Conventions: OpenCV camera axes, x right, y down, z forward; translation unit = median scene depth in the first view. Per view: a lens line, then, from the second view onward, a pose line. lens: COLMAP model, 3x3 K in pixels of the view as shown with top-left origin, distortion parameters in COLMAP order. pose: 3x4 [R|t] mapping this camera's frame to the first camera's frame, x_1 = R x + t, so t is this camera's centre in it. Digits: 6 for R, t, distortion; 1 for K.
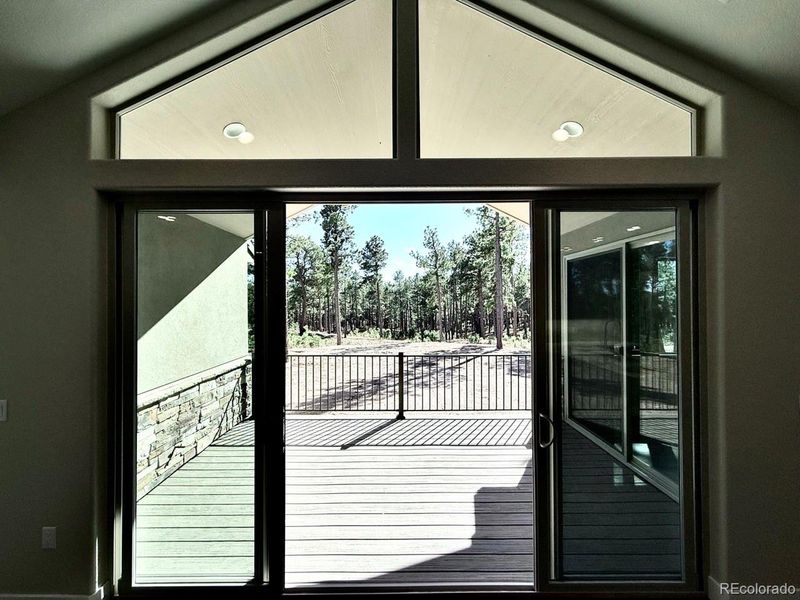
lens RADIAL K [[322.0, 0, 402.8], [0, 322.0, 301.1], [0, 0, 1]] dist [-0.001122, 0.000092]
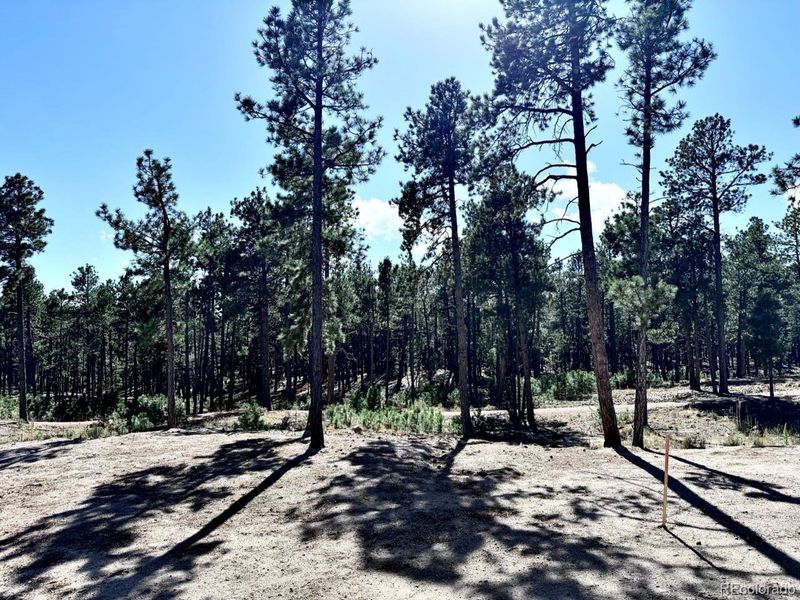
lens RADIAL K [[567.5, 0, 396.2], [0, 567.5, 298.3], [0, 0, 1]] dist [0.038650, -0.042502]
pose [[0.889710, 0.040691, 0.454709, 0.116985], [-0.012338, 0.997799, -0.065150, 0.007705], [-0.456359, 0.052354, 0.888254, 0.652582]]
